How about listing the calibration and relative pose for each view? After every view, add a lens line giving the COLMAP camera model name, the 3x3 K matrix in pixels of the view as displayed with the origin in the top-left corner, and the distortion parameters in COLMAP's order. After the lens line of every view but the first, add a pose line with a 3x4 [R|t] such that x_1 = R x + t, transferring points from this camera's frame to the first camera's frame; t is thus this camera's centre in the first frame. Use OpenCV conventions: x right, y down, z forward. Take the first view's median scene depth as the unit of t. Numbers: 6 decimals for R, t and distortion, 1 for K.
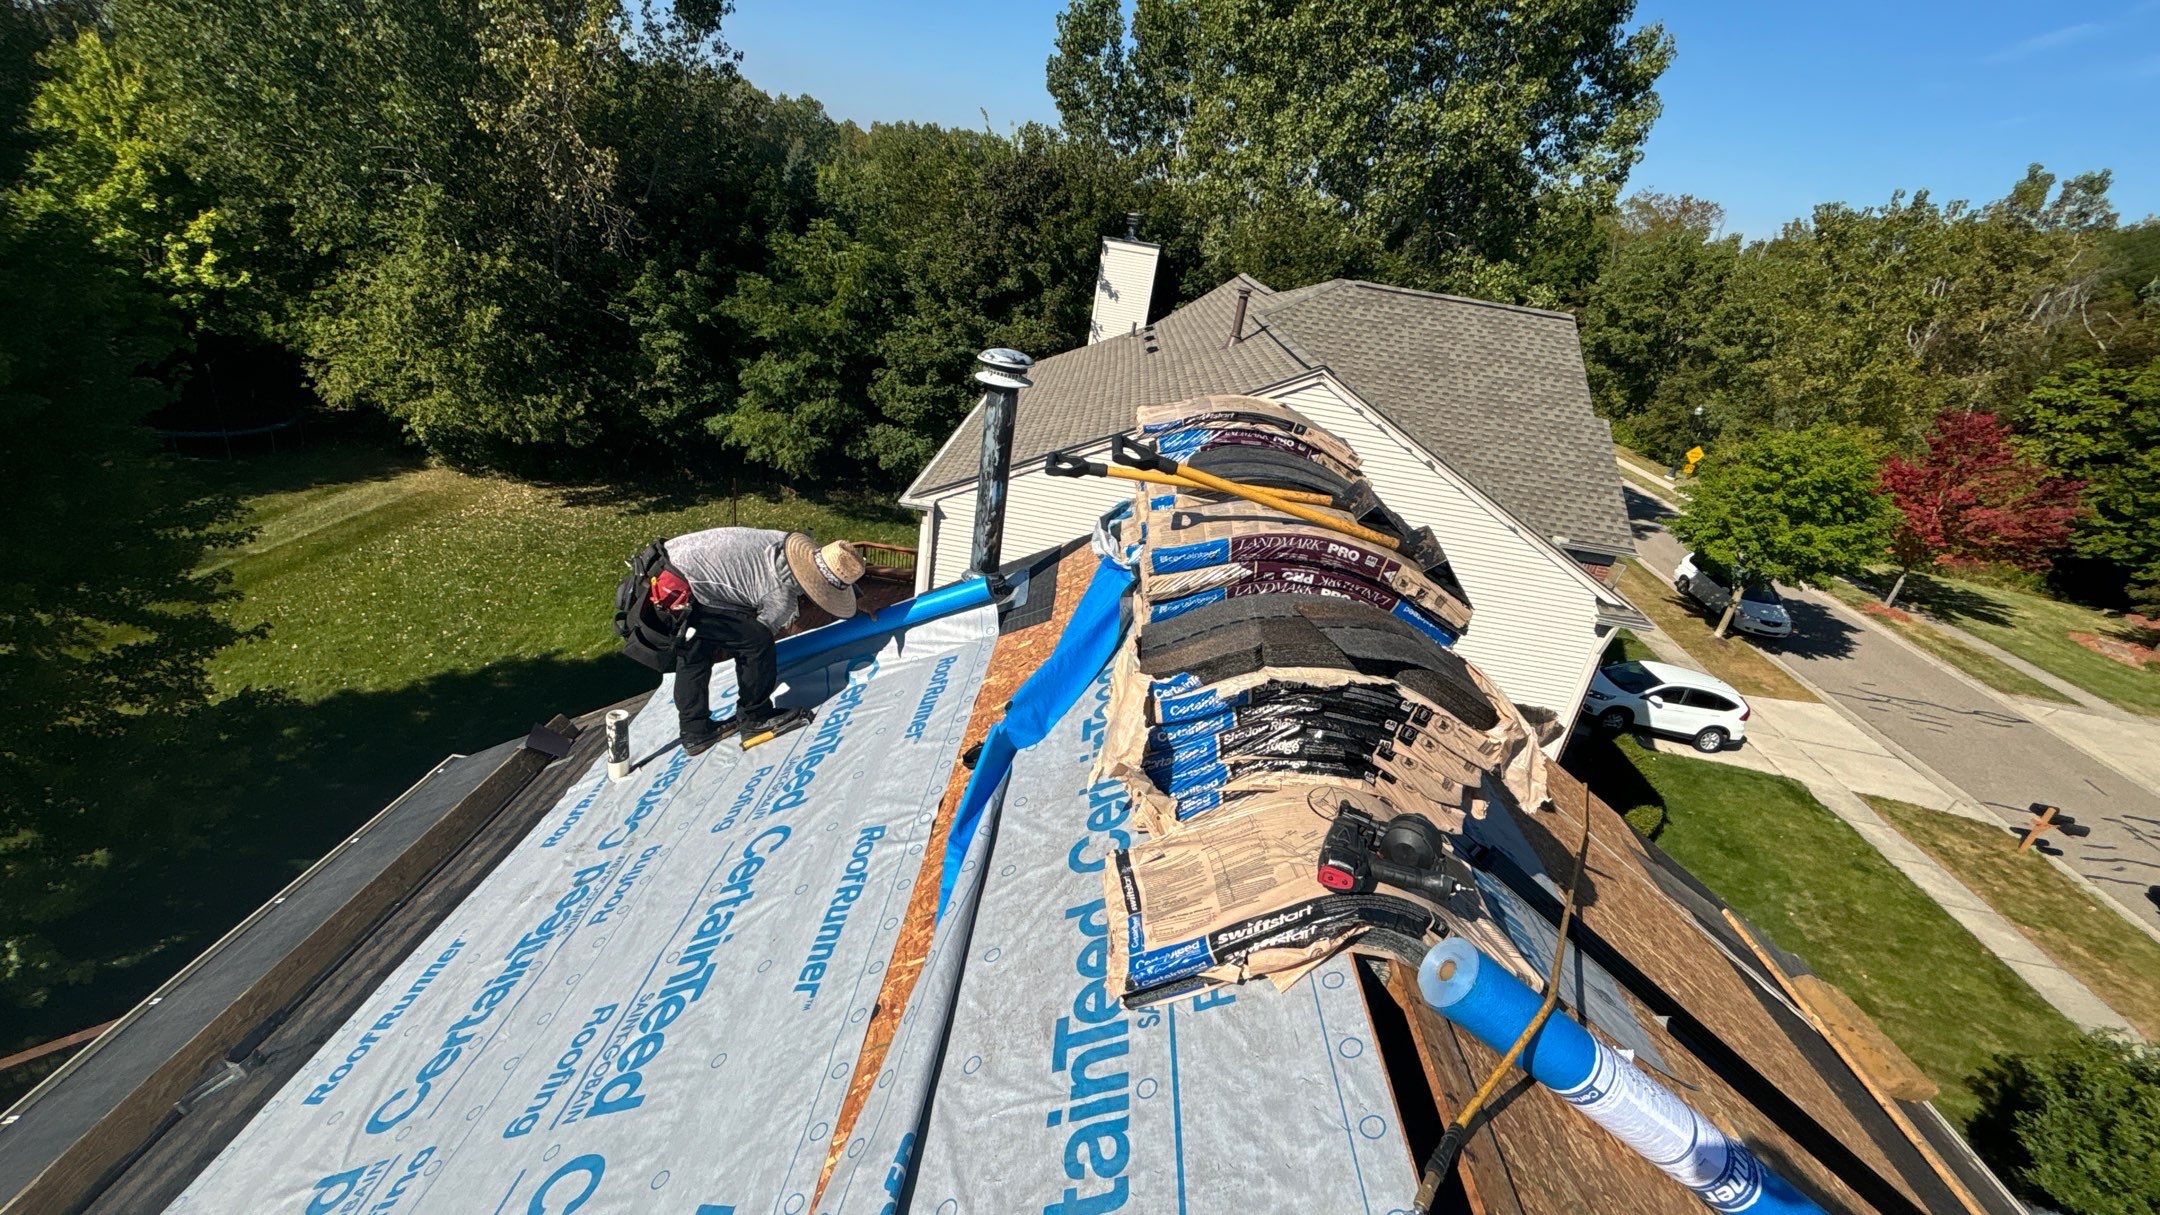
lens RADIAL K [[926.6, 0, 1080.0], [0, 926.6, 607.5], [0, 0, 1]] dist [0.002224, 0.000150]
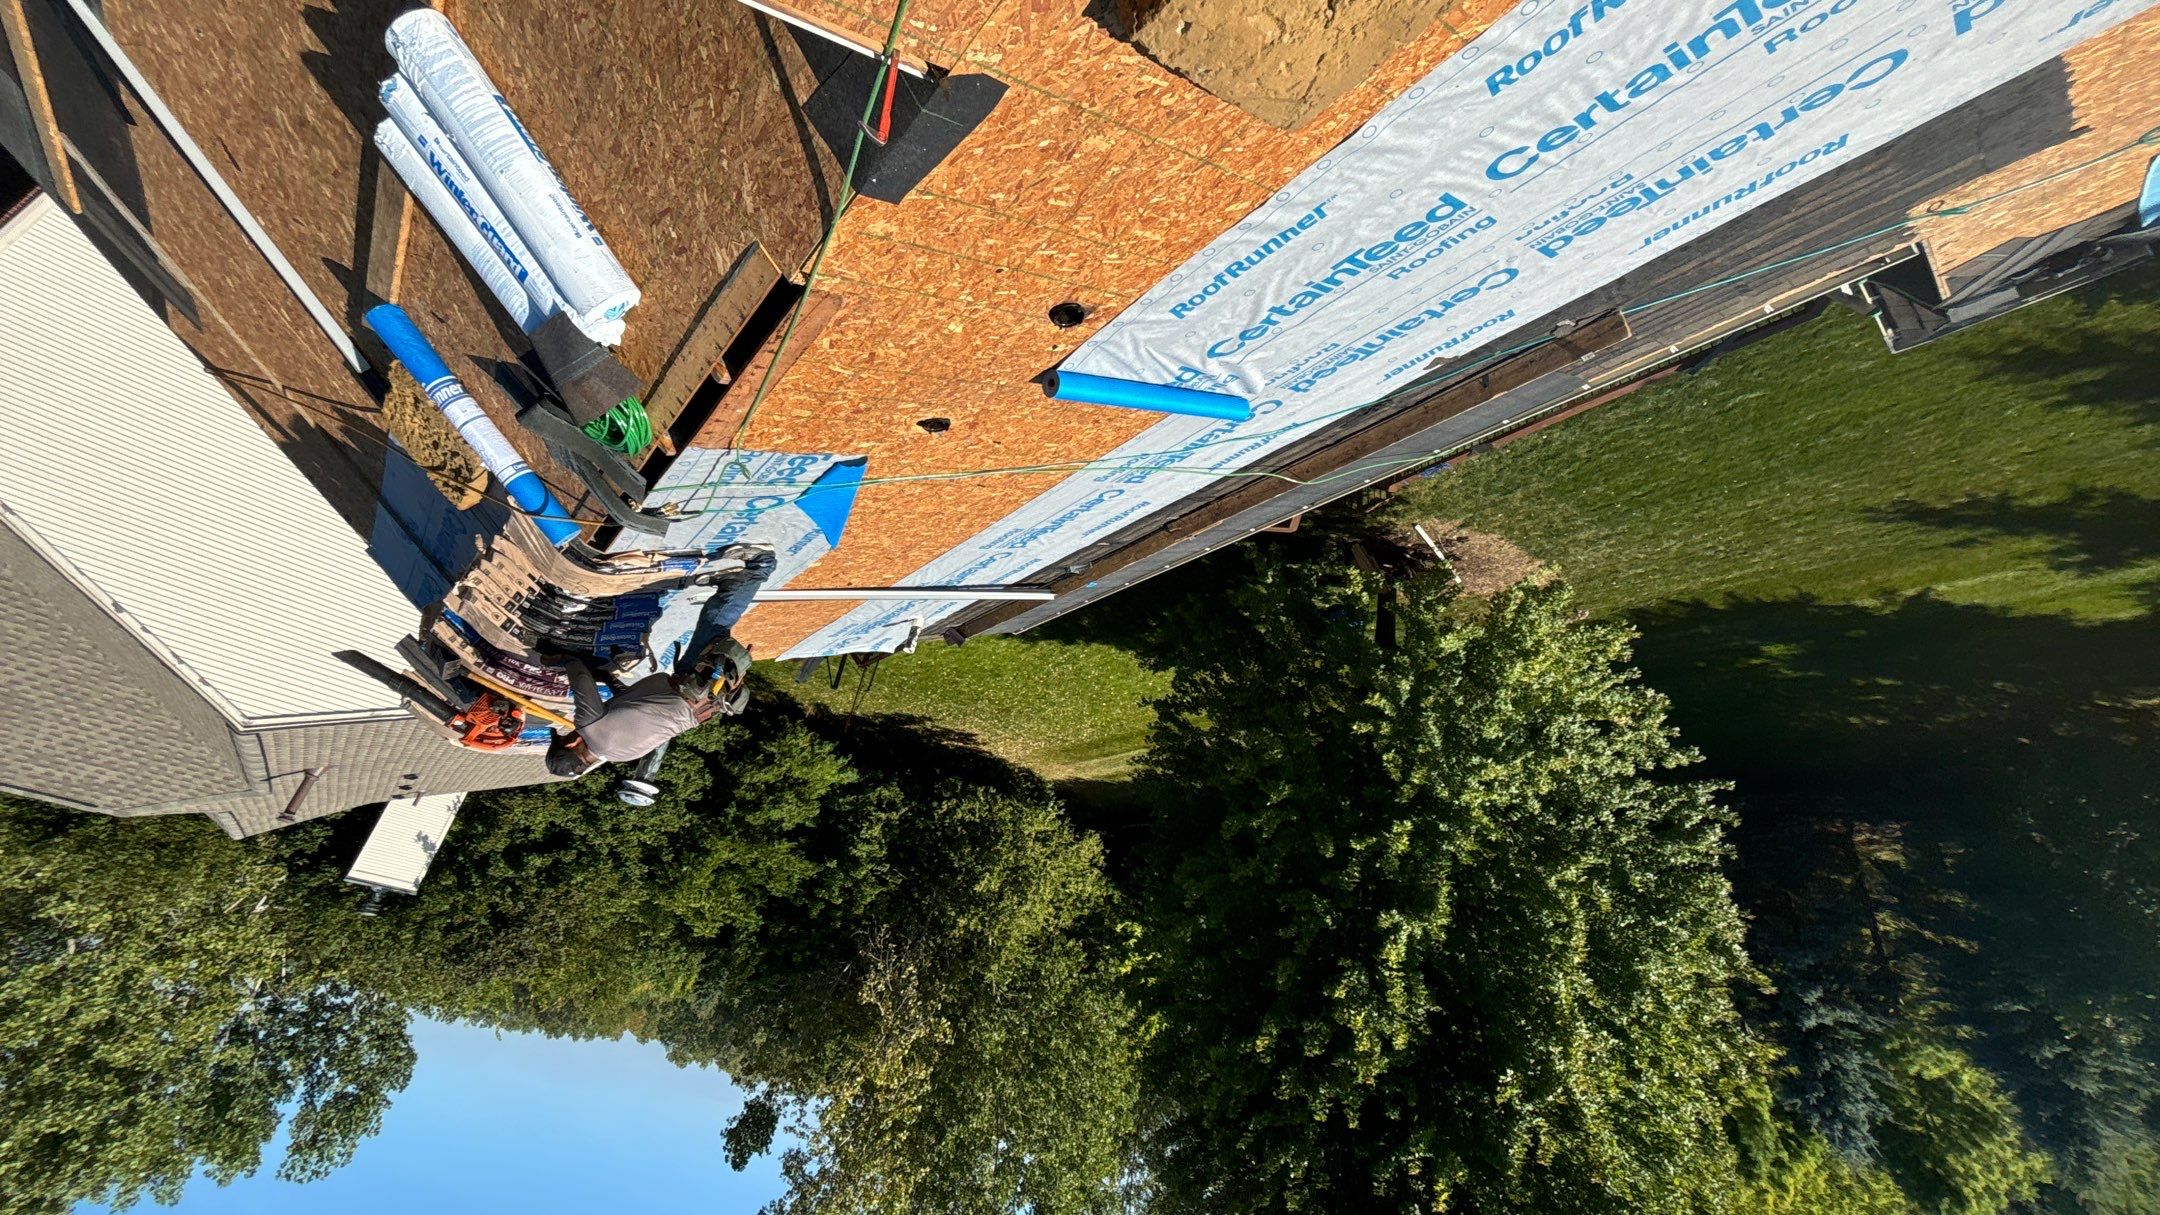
lens RADIAL K [[877.3, 0, 1080.0], [0, 877.3, 607.5], [0, 0, 1]] dist [-0.000609, 0.003144]
pose [[-0.803359, -0.274125, -0.528649, 0.027858], [0.285197, -0.956426, 0.062545, 0.026191], [-0.522759, -0.100523, 0.846533, -0.099036]]
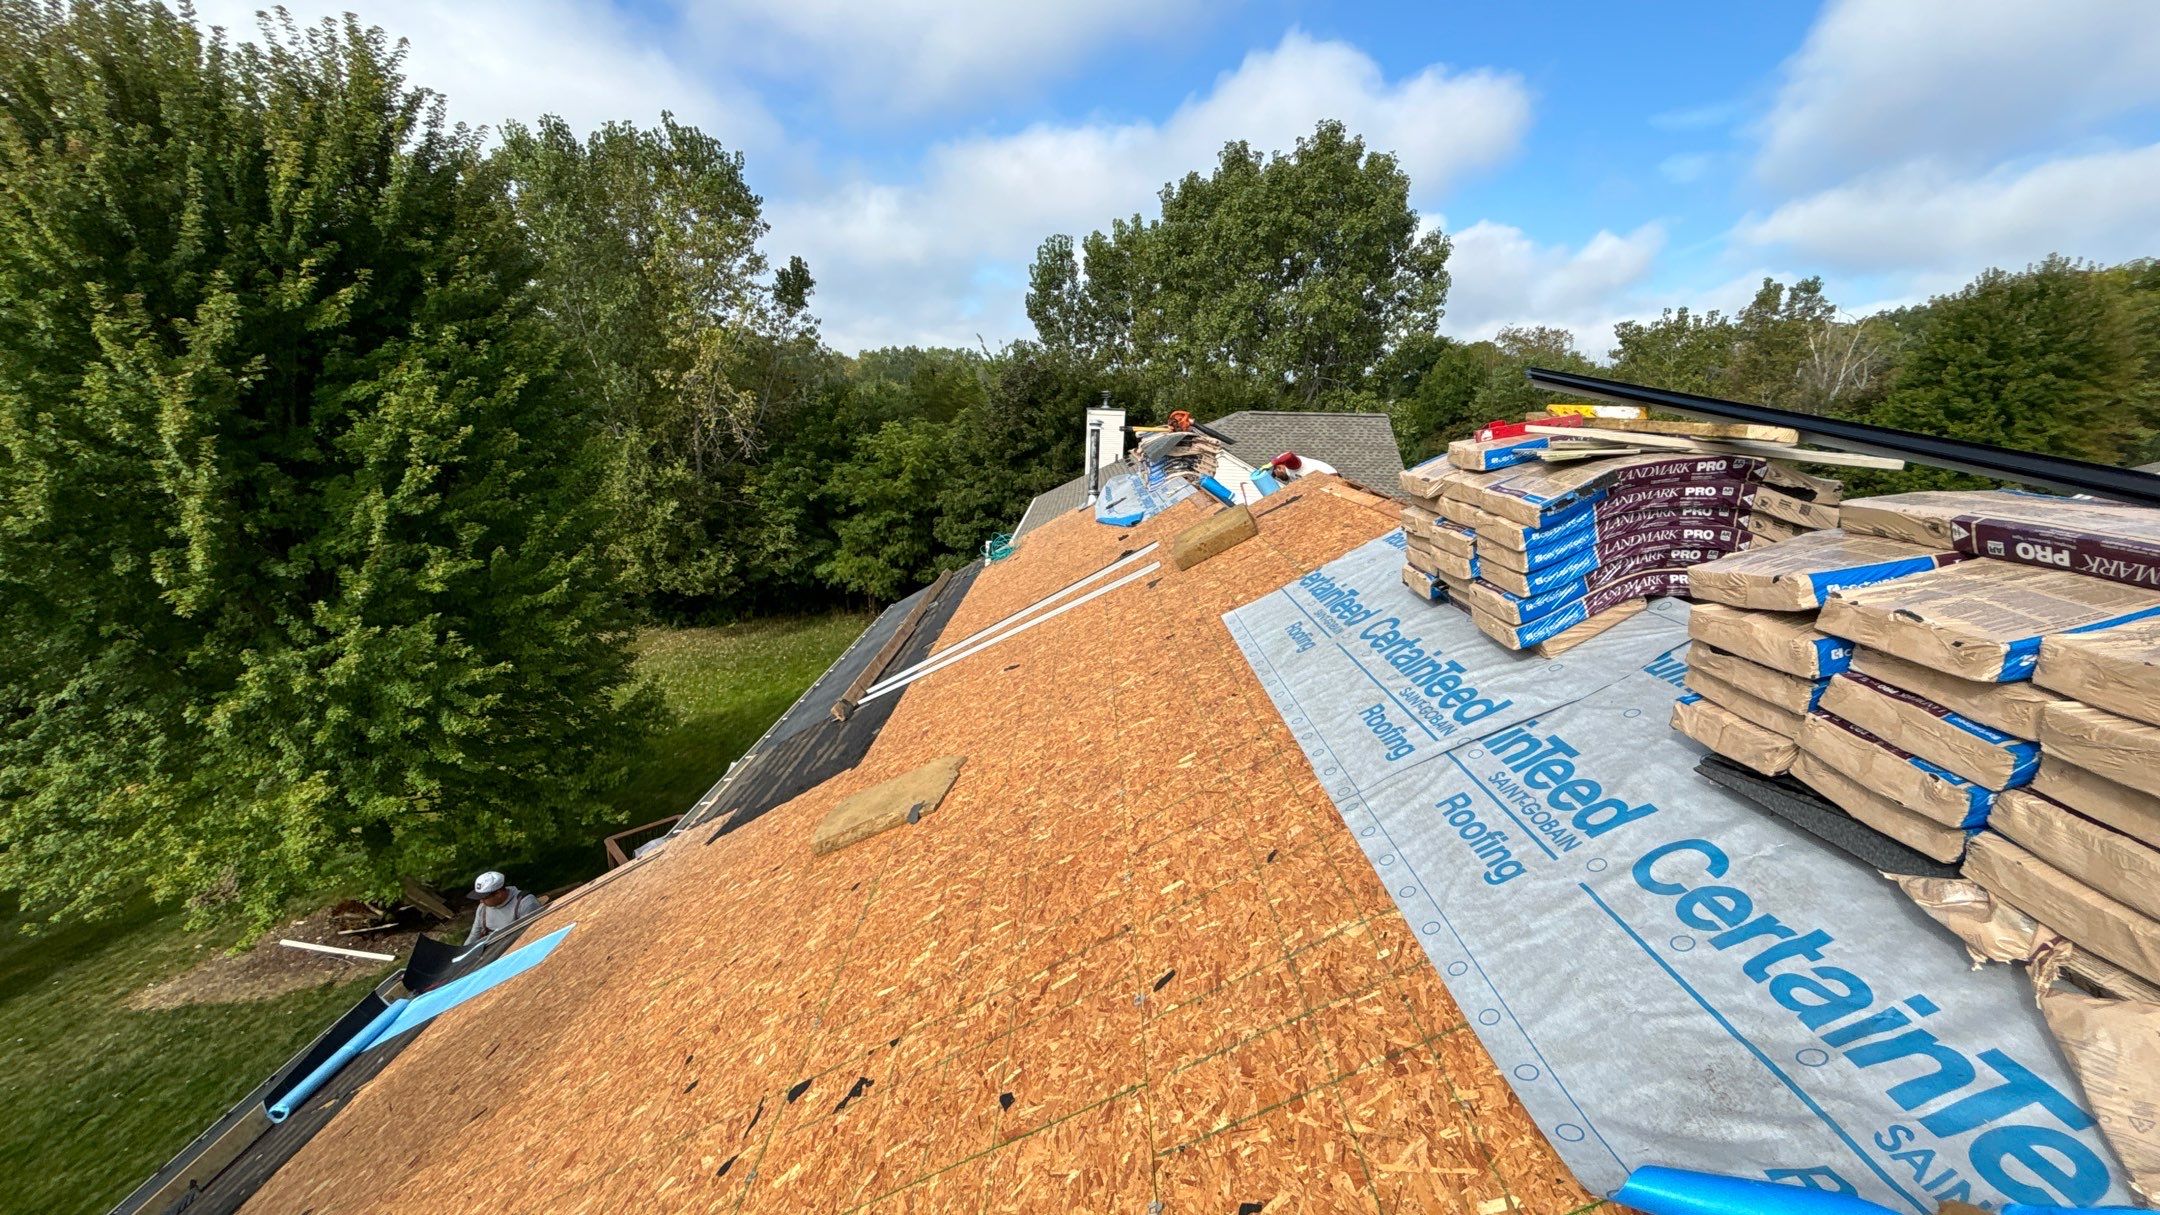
lens RADIAL K [[873.0, 0, 1066.6], [0, 873.0, 613.3], [0, 0, 1]] dist [0.062321, -0.053735]
pose [[0.993059, -0.117605, -0.001772, -0.037400], [0.115661, 0.979154, -0.166974, 0.135032], [0.021373, 0.165610, 0.985960, -0.292967]]
